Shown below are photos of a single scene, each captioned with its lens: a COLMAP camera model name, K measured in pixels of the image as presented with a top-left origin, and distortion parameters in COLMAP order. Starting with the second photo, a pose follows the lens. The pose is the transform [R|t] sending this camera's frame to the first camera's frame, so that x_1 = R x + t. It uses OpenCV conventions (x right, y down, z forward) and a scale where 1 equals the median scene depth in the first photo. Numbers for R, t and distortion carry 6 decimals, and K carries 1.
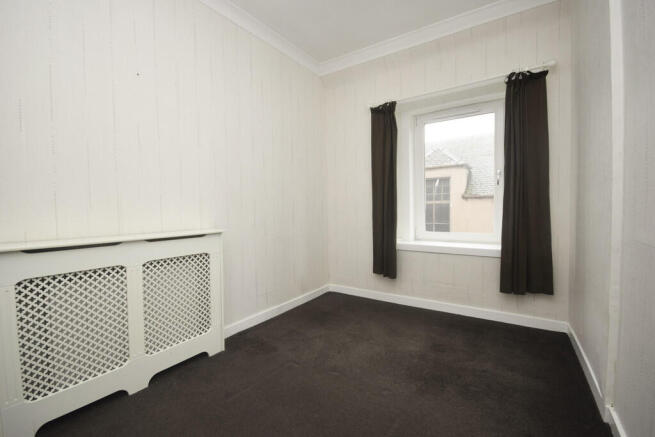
lens RADIAL K [[294.2, 0, 318.3], [0, 294.2, 215.3], [0, 0, 1]] dist [0.000224, -0.000117]
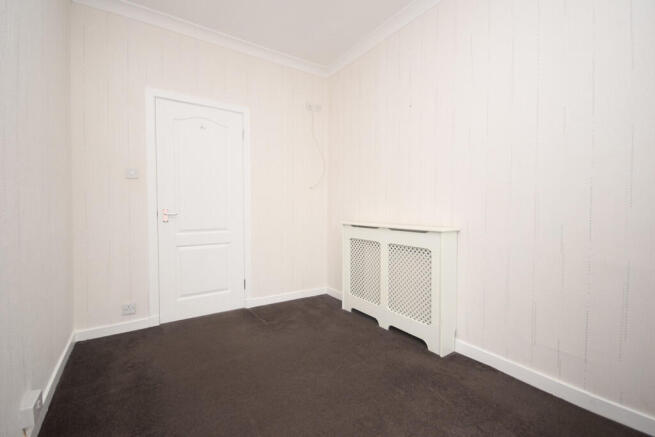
lens RADIAL K [[294.2, 0, 318.3], [0, 294.2, 215.3], [0, 0, 1]] dist [0.000224, -0.000117]
pose [[-0.399924, 0.031282, -0.916014, 0.787781], [-0.017220, 0.998985, 0.041634, -0.030986], [0.916387, 0.032424, -0.398979, 1.141120]]
